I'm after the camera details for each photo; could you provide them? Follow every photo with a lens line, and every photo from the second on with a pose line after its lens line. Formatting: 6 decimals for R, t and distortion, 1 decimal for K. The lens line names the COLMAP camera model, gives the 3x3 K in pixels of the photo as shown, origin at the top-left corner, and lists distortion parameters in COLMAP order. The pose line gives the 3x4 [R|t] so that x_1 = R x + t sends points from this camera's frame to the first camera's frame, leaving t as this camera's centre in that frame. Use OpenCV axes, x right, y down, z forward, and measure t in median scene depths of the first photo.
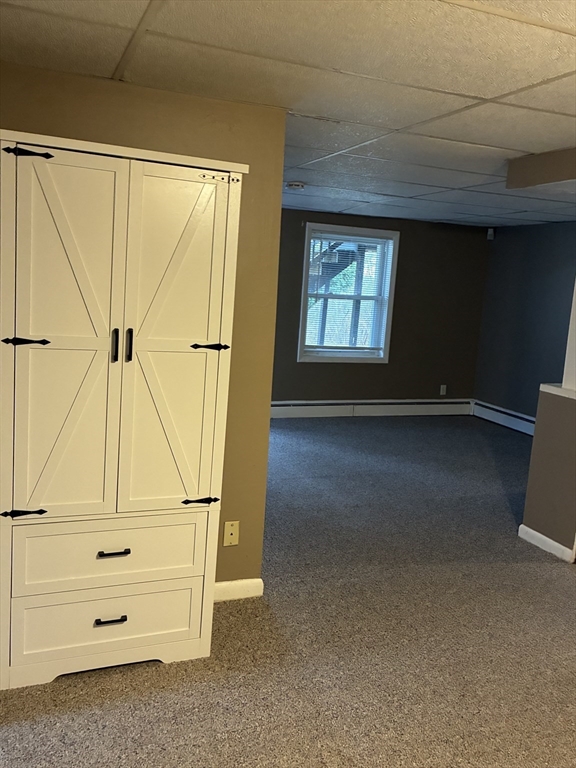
lens RADIAL K [[636.1, 0, 286.6], [0, 636.1, 378.8], [0, 0, 1]] dist [0.012524, -0.000340]
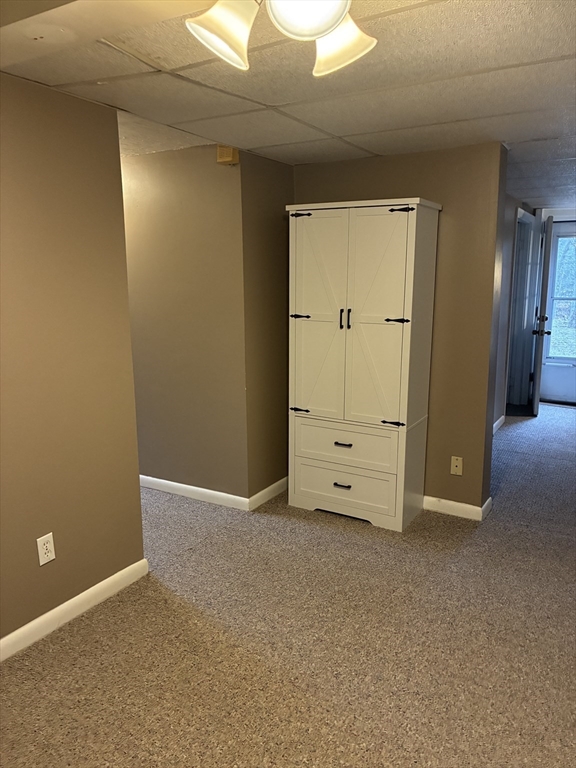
lens RADIAL K [[576.5, 0, 286.5], [0, 576.5, 386.6], [0, 0, 1]] dist [0.031940, -0.049298]
pose [[0.614816, 0.084348, -0.784147, 0.817179], [-0.086463, 0.995480, 0.039288, 0.076037], [0.783917, 0.043645, 0.619330, -0.060811]]
